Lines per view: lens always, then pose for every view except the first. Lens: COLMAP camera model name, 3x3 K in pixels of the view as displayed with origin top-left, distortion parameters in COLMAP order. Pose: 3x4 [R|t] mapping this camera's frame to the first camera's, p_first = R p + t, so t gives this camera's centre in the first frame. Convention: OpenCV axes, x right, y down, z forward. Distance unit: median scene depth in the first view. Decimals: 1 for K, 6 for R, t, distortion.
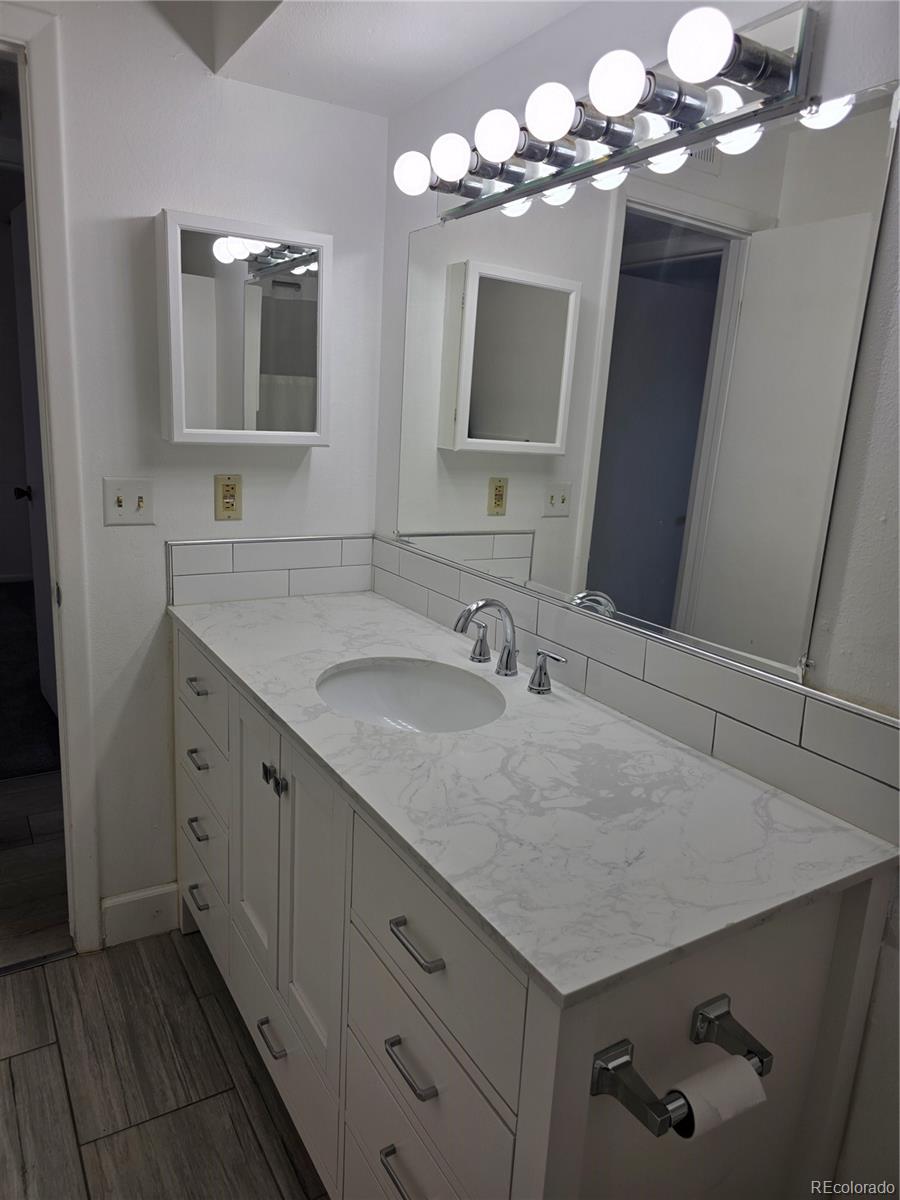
lens RADIAL K [[805.2, 0, 443.4], [0, 805.2, 604.7], [0, 0, 1]] dist [0.047777, -0.035541]
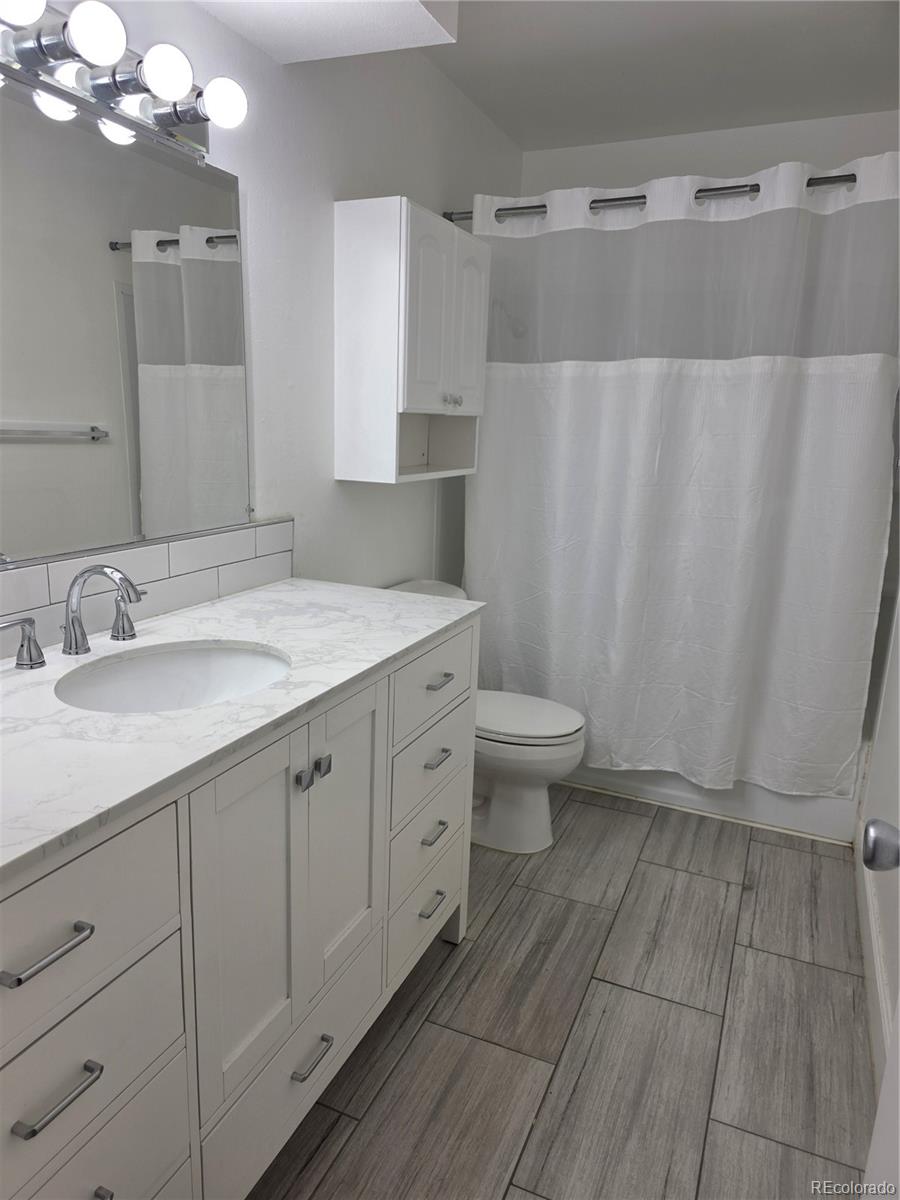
lens RADIAL K [[805.2, 0, 445.7], [0, 805.2, 595.6], [0, 0, 1]] dist [0.047777, -0.035541]
pose [[-0.565711, -0.251712, 0.785247, -1.010728], [0.134161, 0.911488, 0.388832, -0.318006], [-0.813617, 0.325316, -0.481869, 1.316280]]
